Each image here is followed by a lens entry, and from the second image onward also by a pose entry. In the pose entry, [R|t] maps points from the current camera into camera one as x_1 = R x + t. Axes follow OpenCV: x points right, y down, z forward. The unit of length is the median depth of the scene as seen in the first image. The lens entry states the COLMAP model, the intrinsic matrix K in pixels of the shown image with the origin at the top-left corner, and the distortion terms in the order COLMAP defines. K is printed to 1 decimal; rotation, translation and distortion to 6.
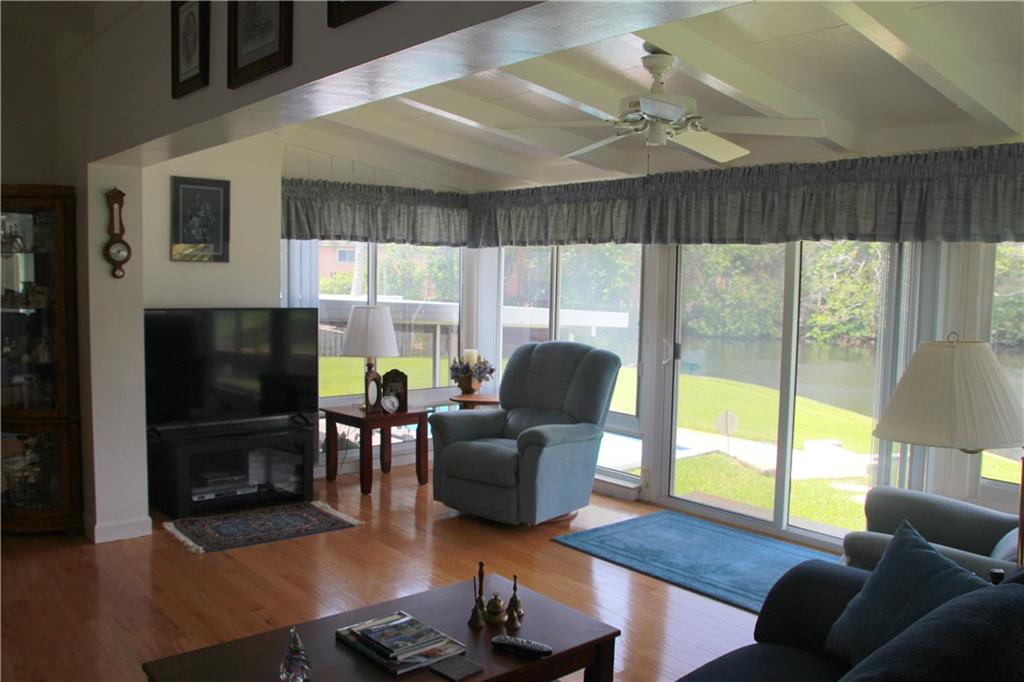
lens RADIAL K [[856.9, 0, 512.0], [0, 856.9, 341.0], [0, 0, 1]] dist [-0.124483, 0.139029]
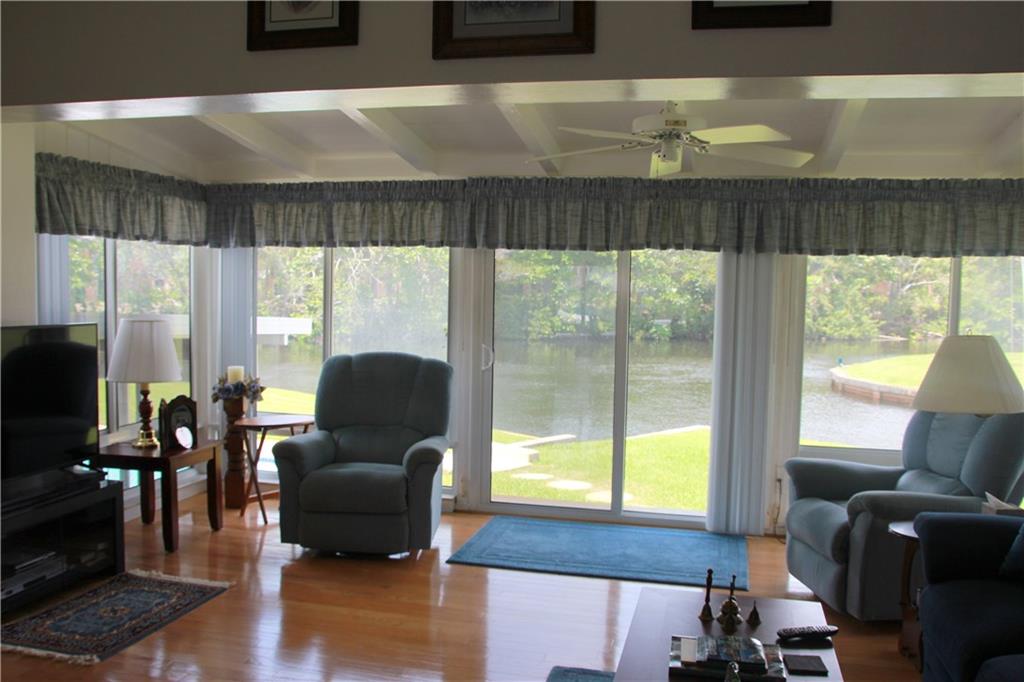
lens RADIAL K [[910.6, 0, 488.2], [0, 910.6, 335.2], [0, 0, 1]] dist [-0.127258, 0.138196]
pose [[0.812965, -0.036722, 0.581154, -0.451099], [0.041313, 0.999132, 0.005341, -0.019184], [-0.580846, 0.019667, 0.813776, 0.142752]]
